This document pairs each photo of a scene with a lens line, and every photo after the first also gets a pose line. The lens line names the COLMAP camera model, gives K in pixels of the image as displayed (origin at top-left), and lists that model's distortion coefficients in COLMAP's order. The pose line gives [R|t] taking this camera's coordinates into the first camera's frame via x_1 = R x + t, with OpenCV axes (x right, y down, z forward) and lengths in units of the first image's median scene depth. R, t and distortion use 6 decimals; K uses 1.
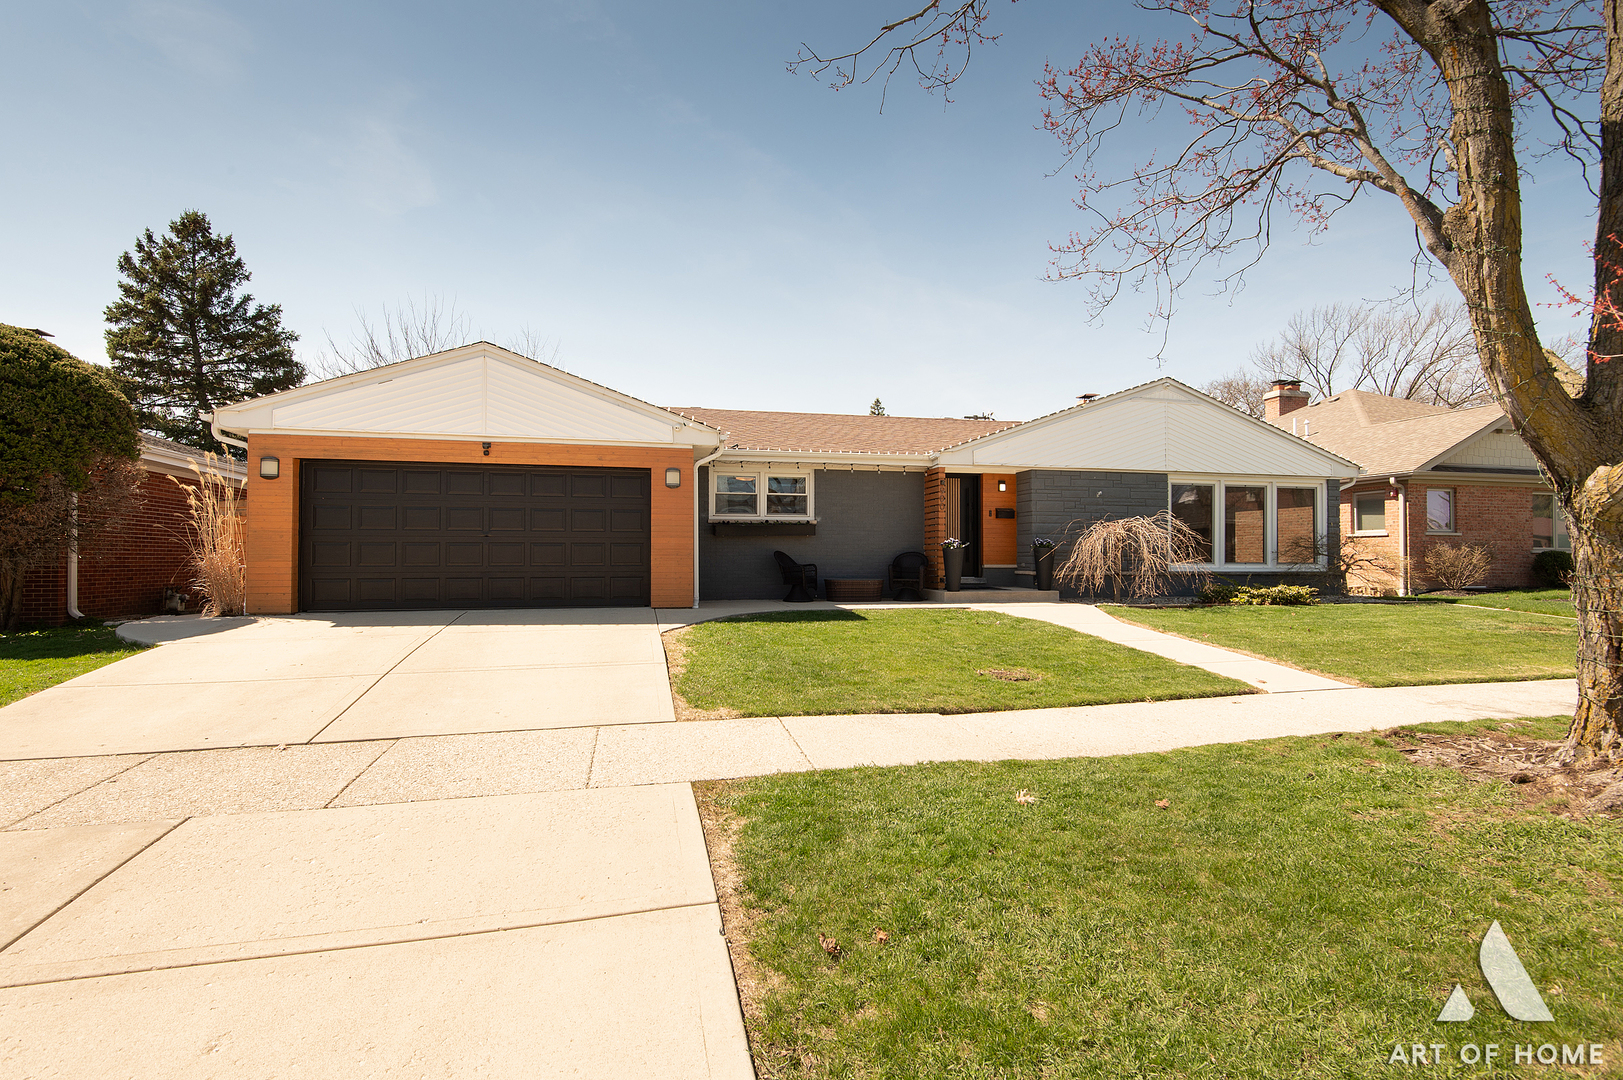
lens RADIAL K [[794.1, 0, 804.6], [0, 794.1, 551.3], [0, 0, 1]] dist [-0.003652, -0.005315]
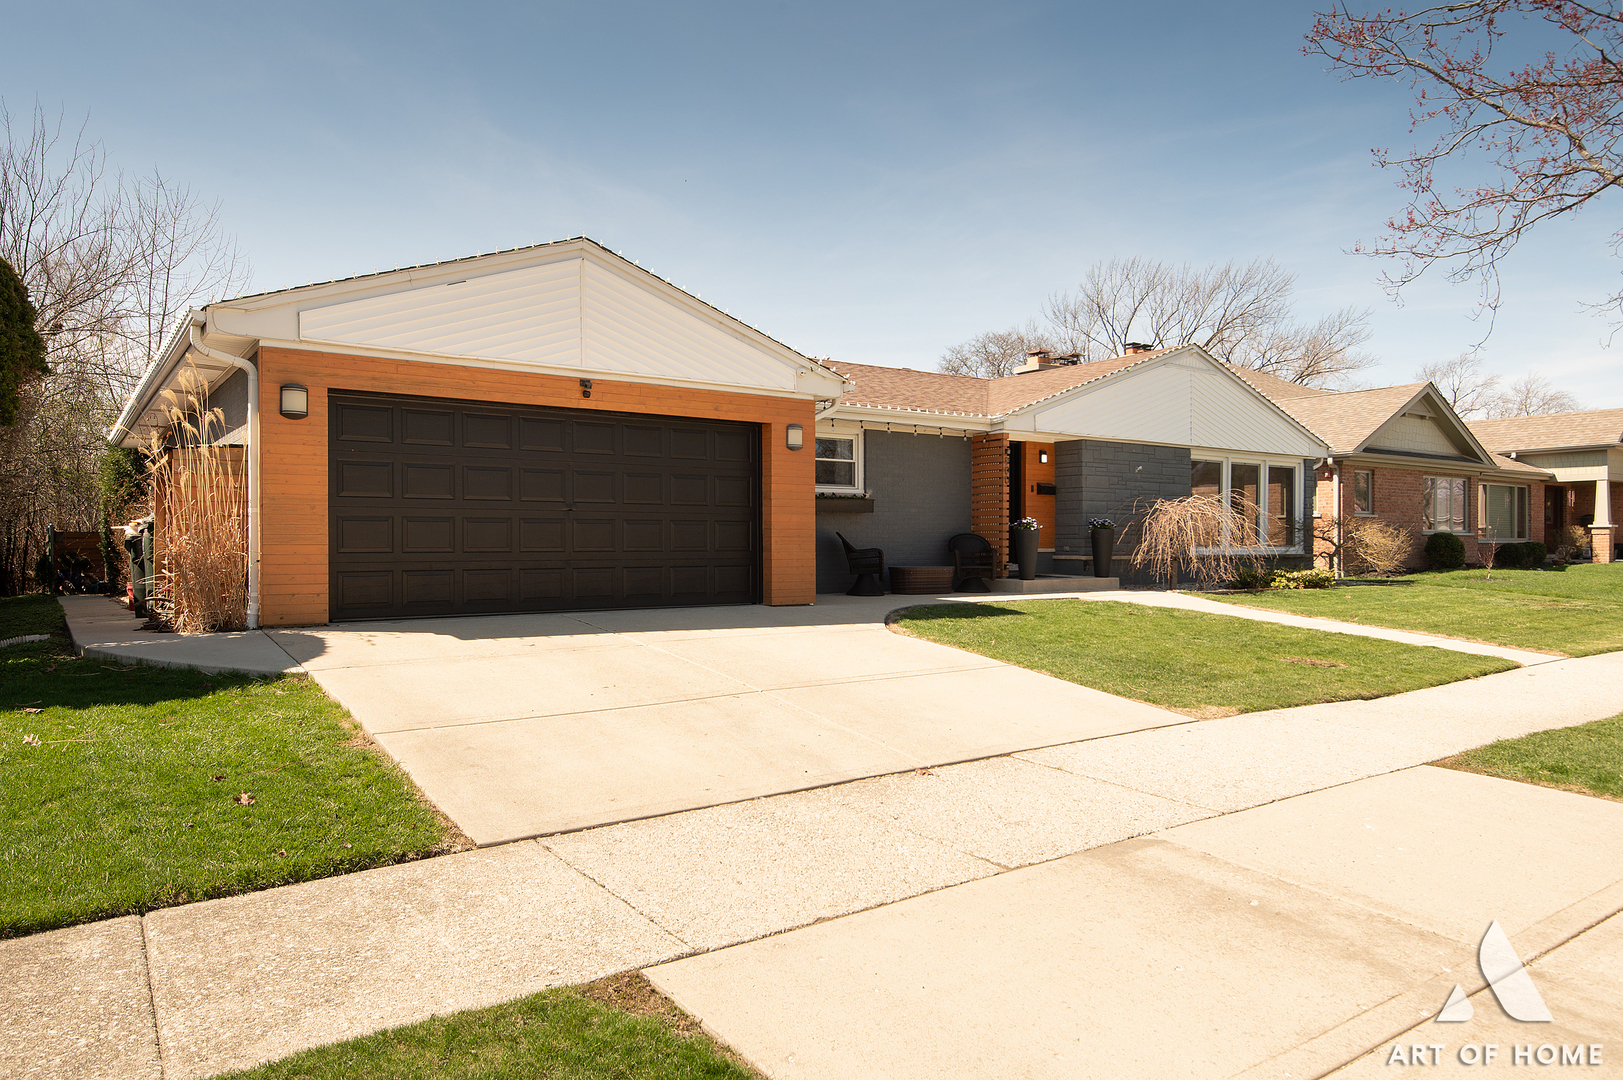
lens RADIAL K [[1076.4, 0, 814.5], [0, 1076.4, 546.8], [0, 0, 1]] dist [0.003392, -0.000924]
pose [[0.922873, -0.002042, 0.385098, -0.445215], [-0.003941, 0.999884, 0.014746, -0.000794], [-0.385084, -0.015126, 0.922758, 0.015784]]
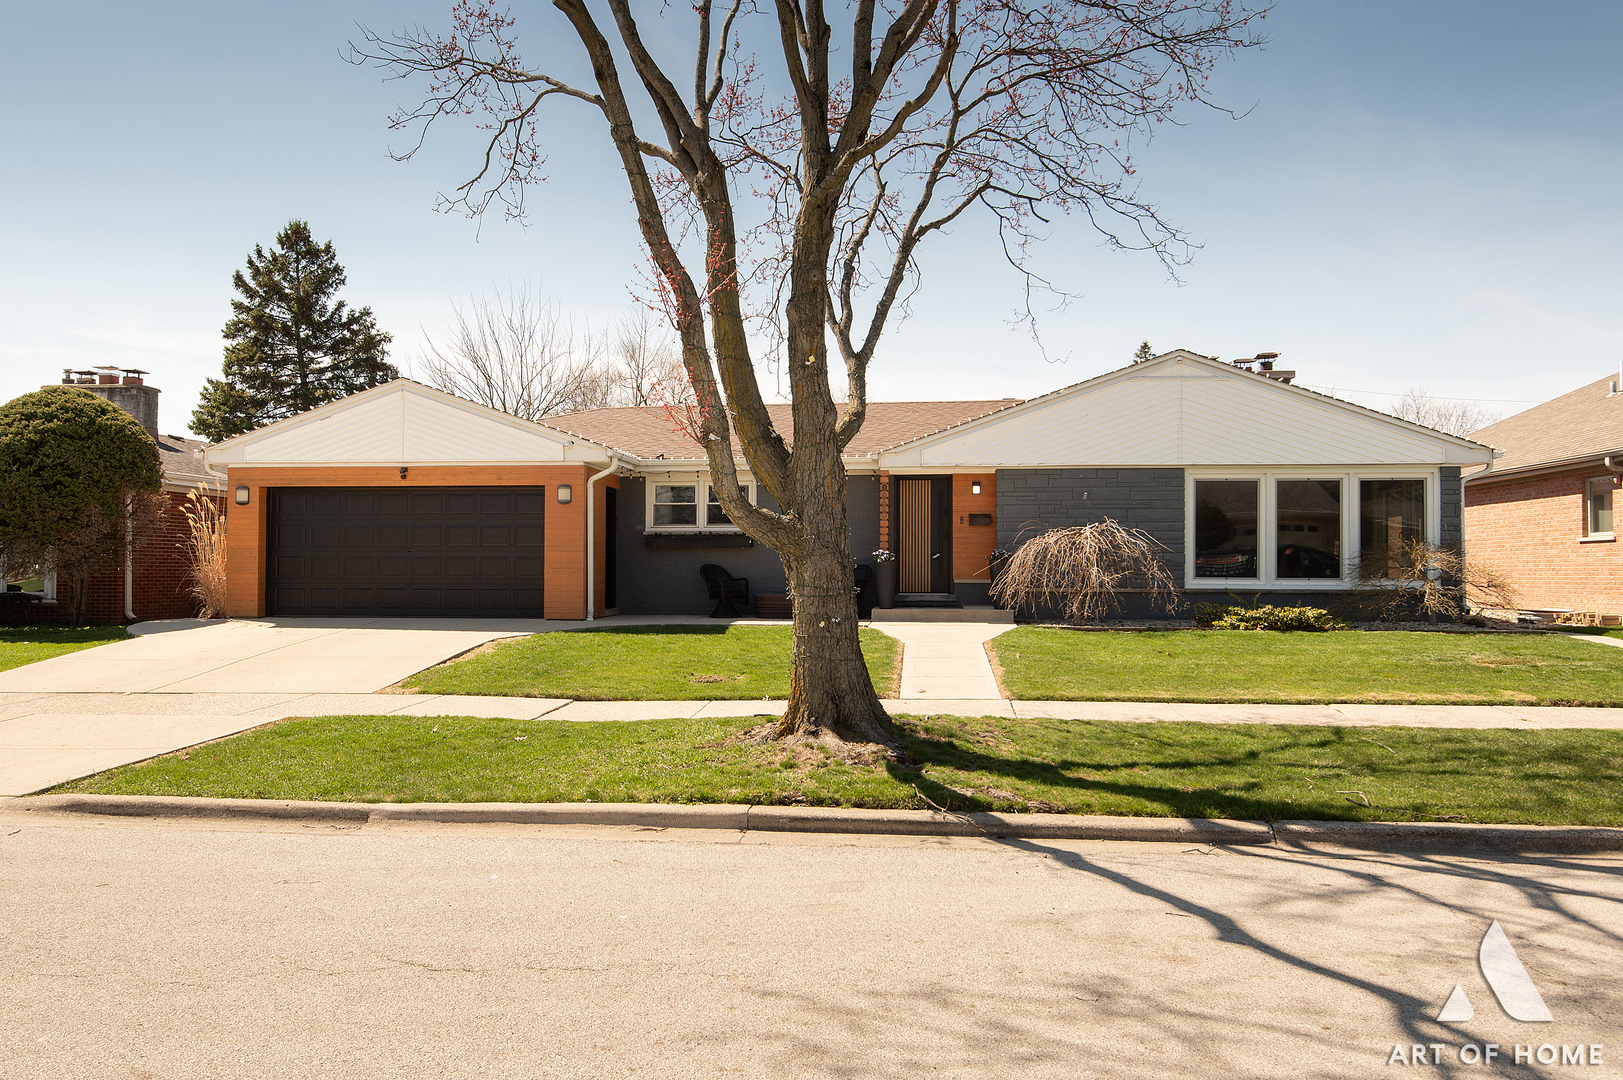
lens RADIAL K [[1199.8, 0, 818.4], [0, 1199.8, 541.5], [0, 0, 1]] dist [-0.009874, 0.007069]
pose [[0.940497, -0.006798, -0.339734, 0.546904], [0.001689, 0.999881, -0.015330, -0.004655], [0.339798, 0.013844, 0.940397, -0.292535]]
